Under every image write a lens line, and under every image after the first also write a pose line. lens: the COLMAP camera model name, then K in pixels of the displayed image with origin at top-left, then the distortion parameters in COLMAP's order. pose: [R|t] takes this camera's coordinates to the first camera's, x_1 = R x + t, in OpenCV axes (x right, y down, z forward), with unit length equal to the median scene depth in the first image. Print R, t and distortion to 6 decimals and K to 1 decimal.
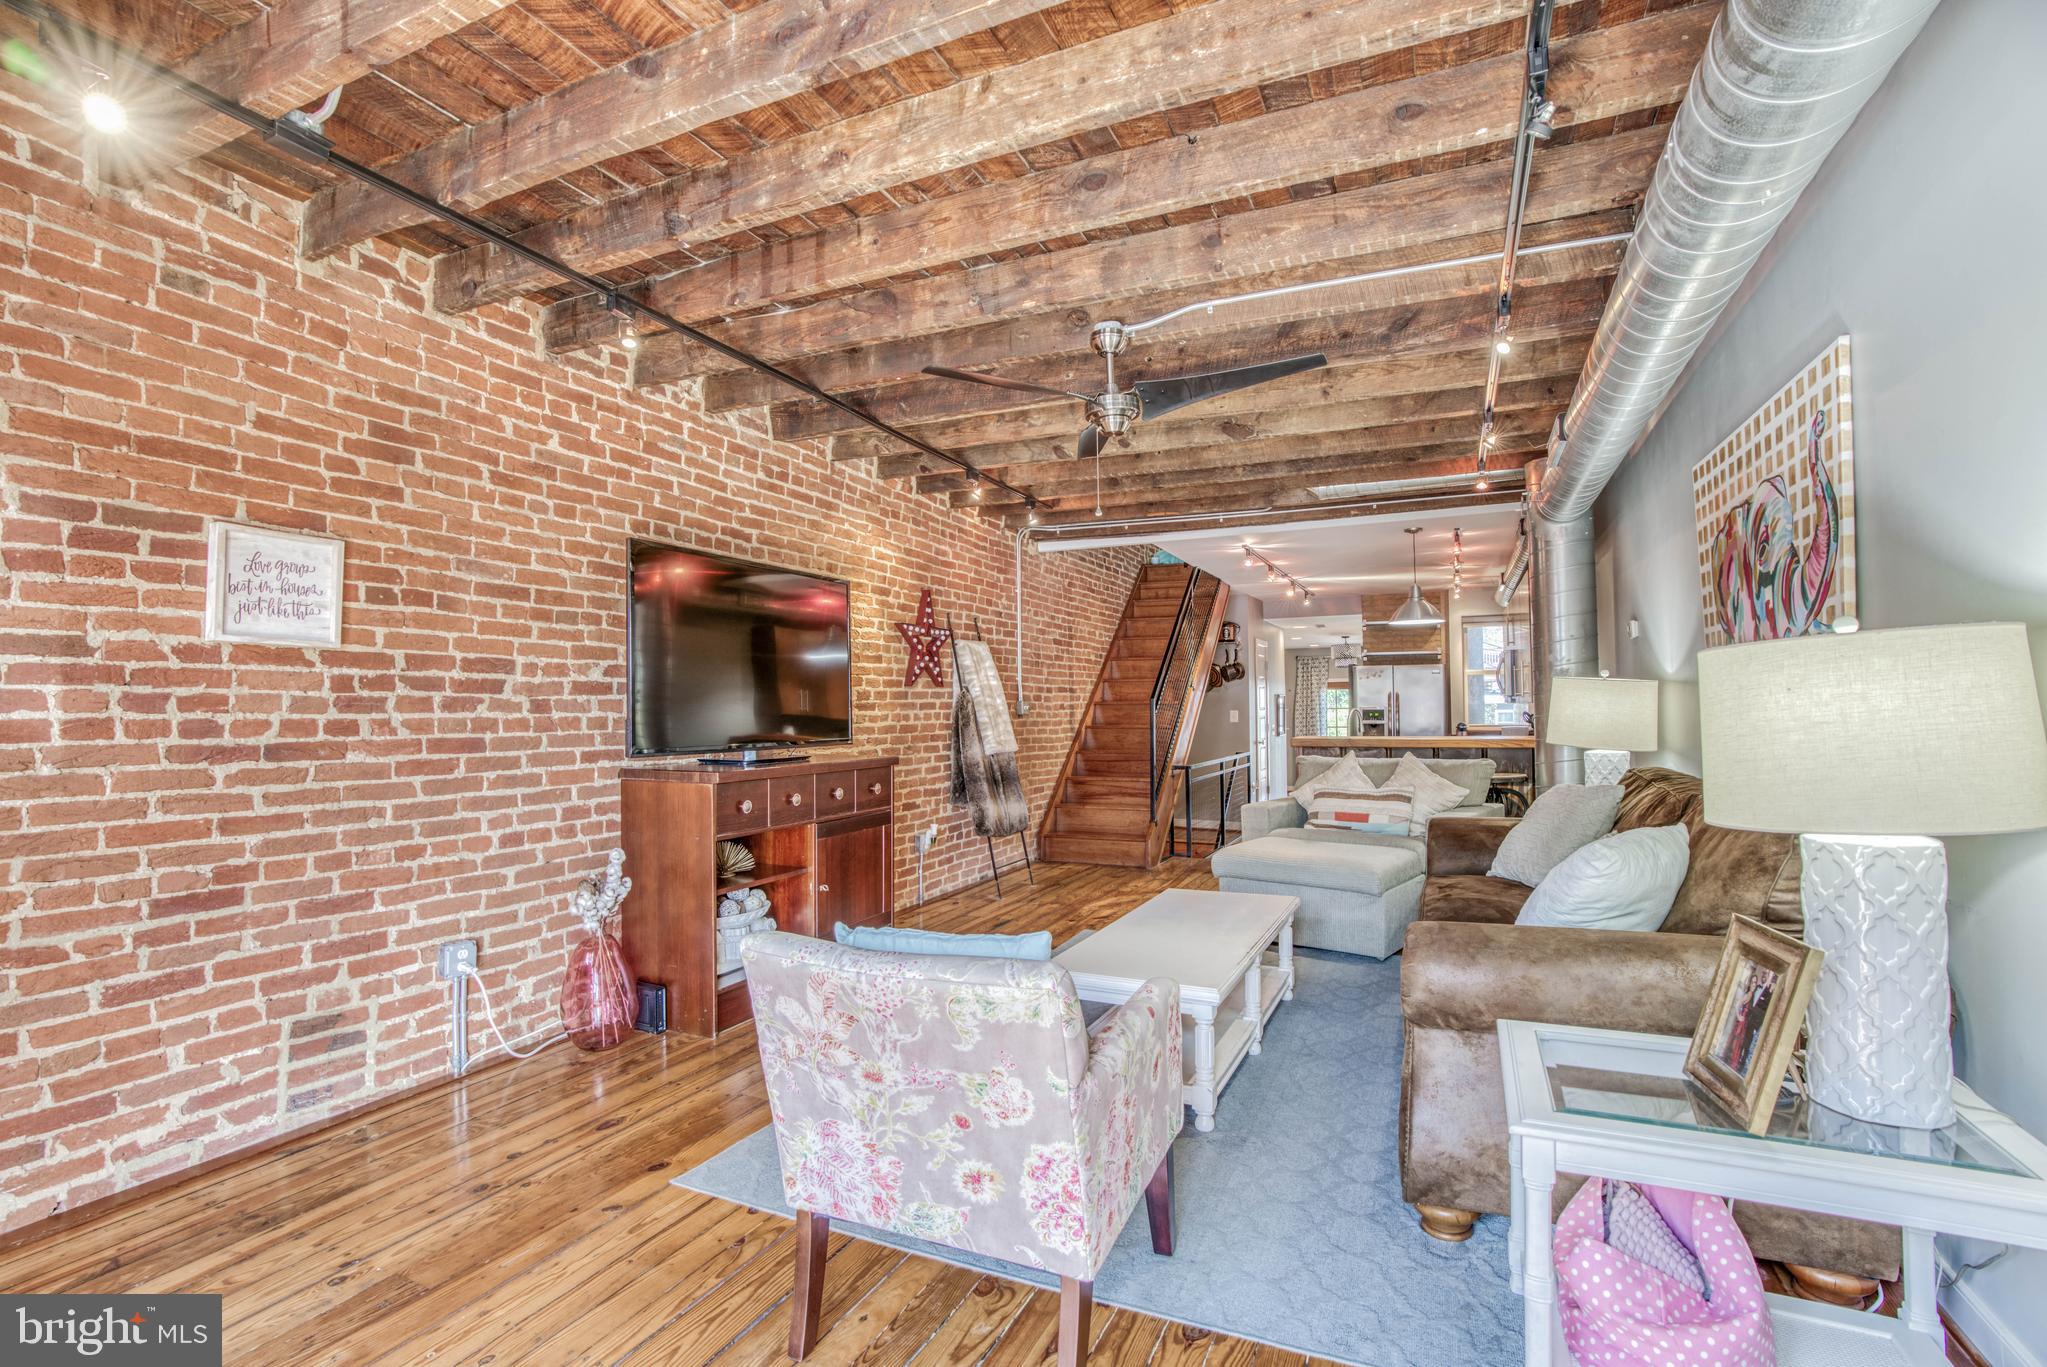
lens RADIAL K [[936.3, 0, 1011.2], [0, 936.3, 690.9], [0, 0, 1]] dist [-0.069176, 0.025614]
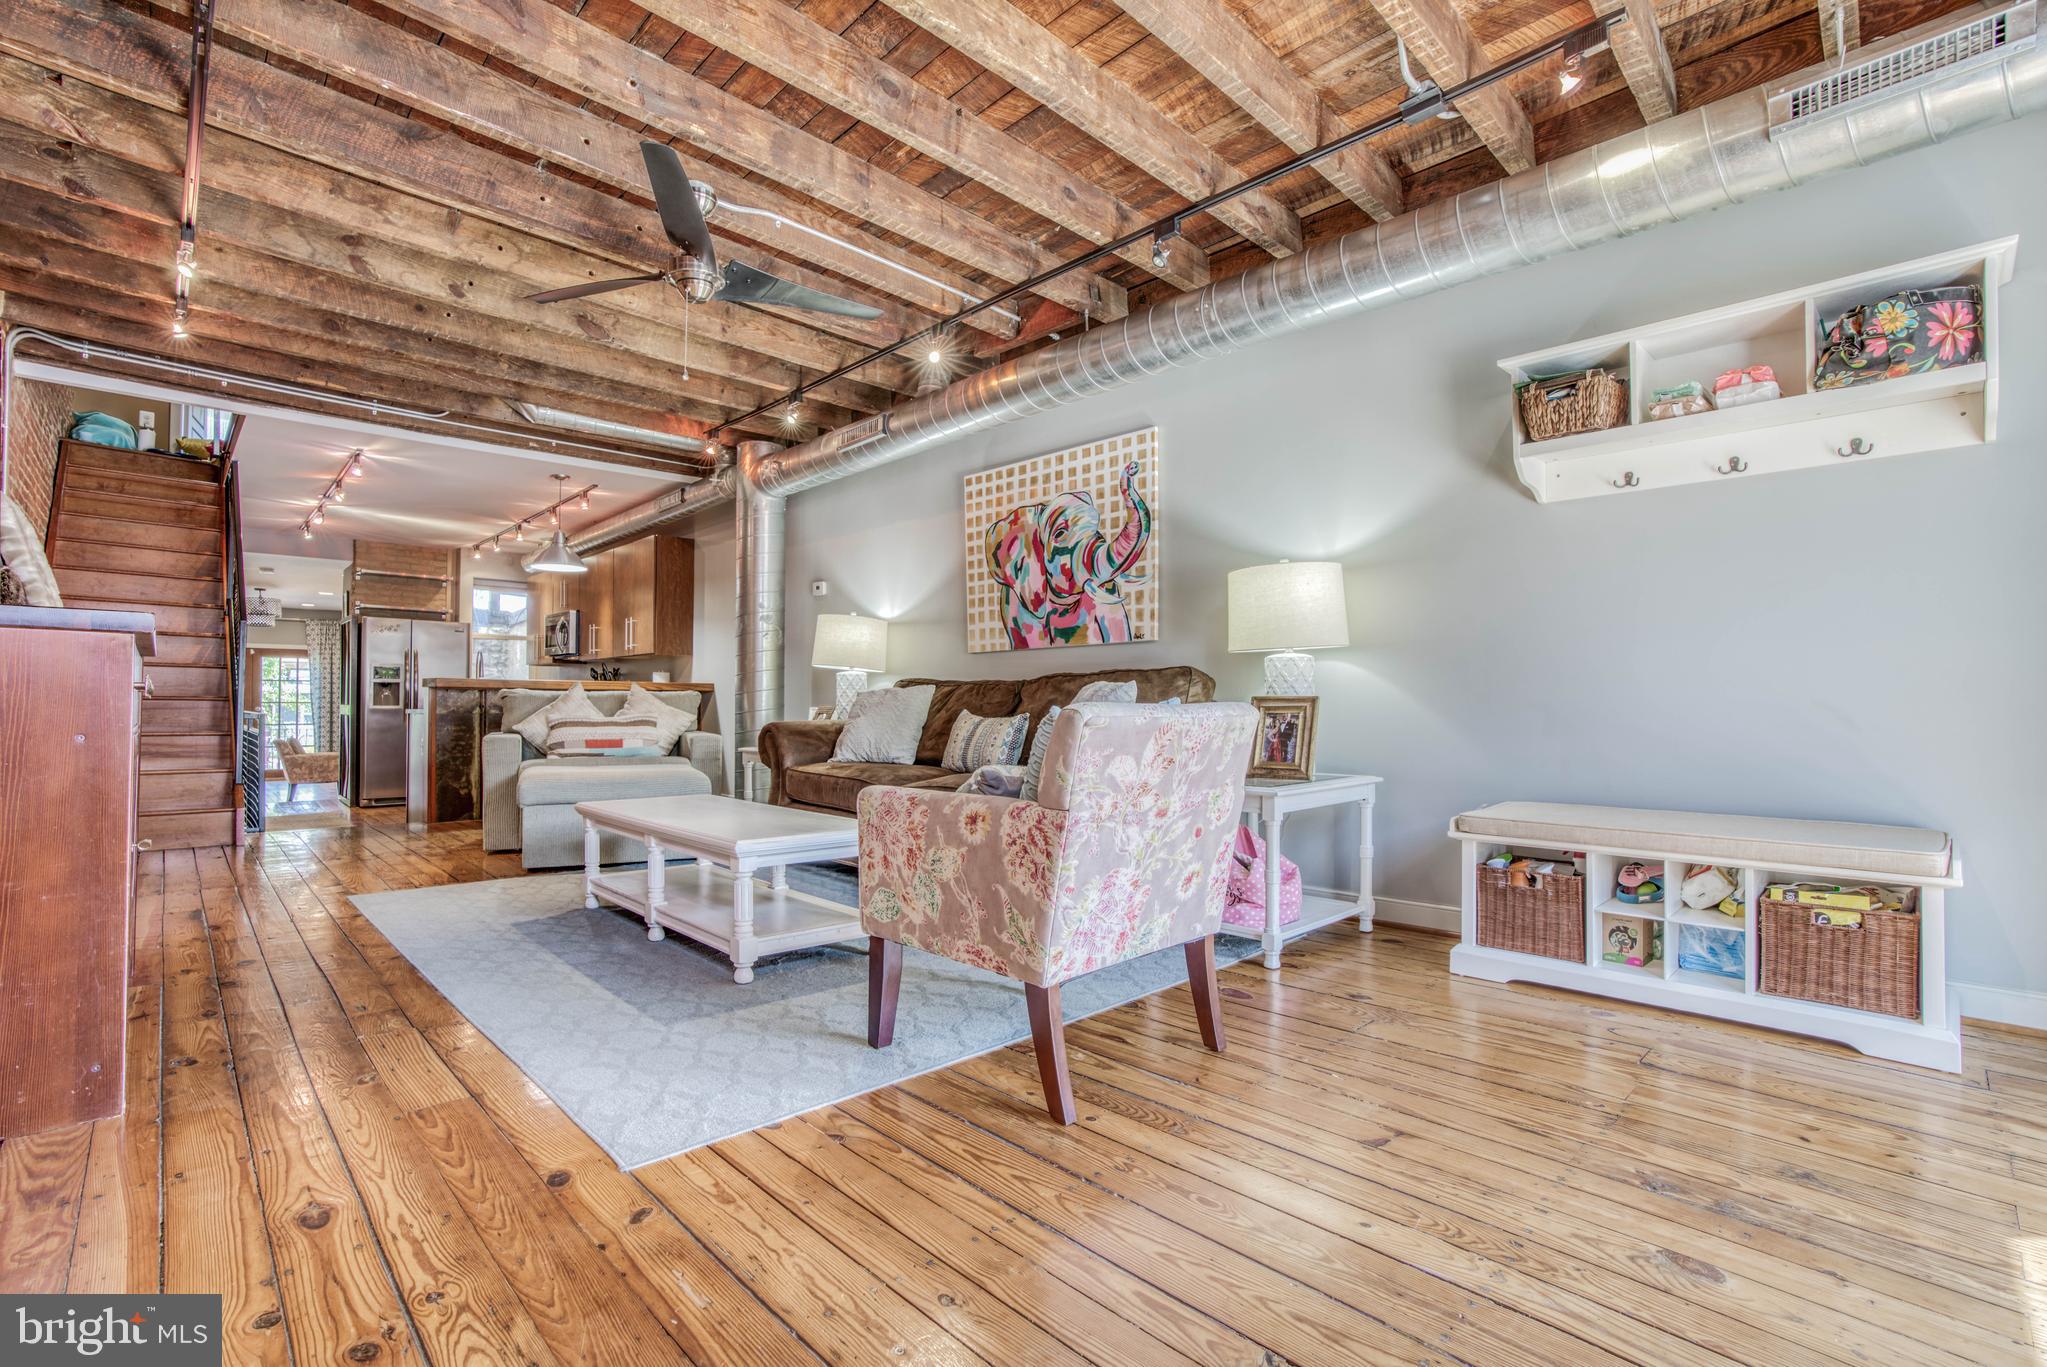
lens RADIAL K [[934.5, 0, 1011.6], [0, 934.5, 688.1], [0, 0, 1]] dist [-0.074350, 0.030037]
pose [[0.361692, 0.028509, 0.931862, -0.394718], [-0.025077, 0.999468, -0.020844, 0.082645], [-0.931960, -0.015829, 0.362215, 0.216671]]
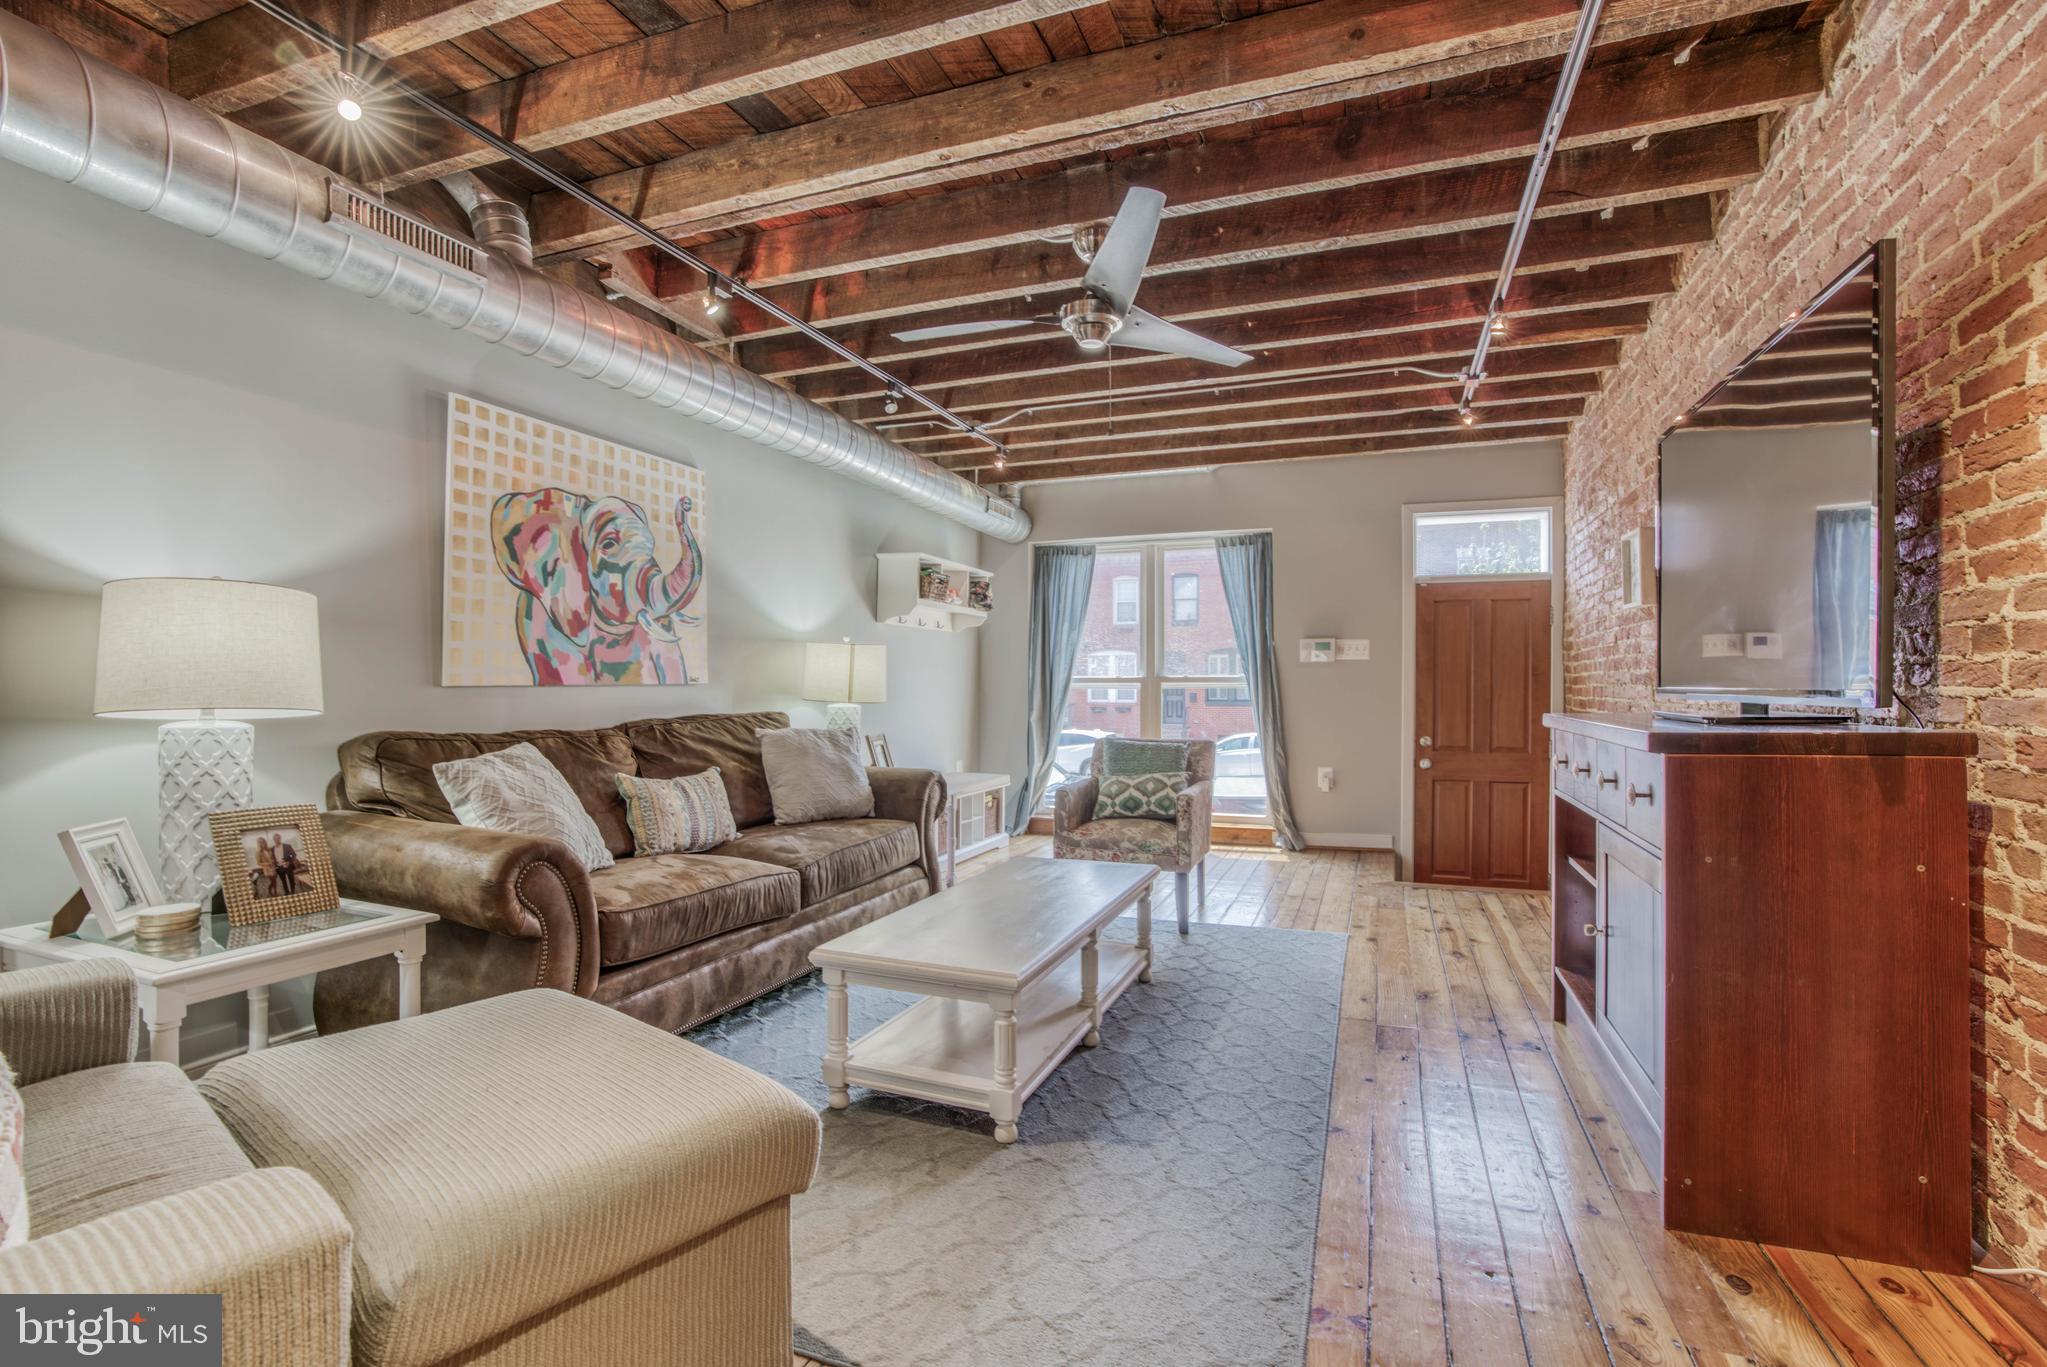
lens RADIAL K [[936.3, 0, 1011.2], [0, 936.3, 690.9], [0, 0, 1]] dist [-0.069176, 0.025614]
pose [[-0.997675, 0.014399, -0.066615, 0.157428], [0.015434, 0.999768, -0.015054, 0.045436], [0.066382, -0.016047, -0.997665, 1.170773]]
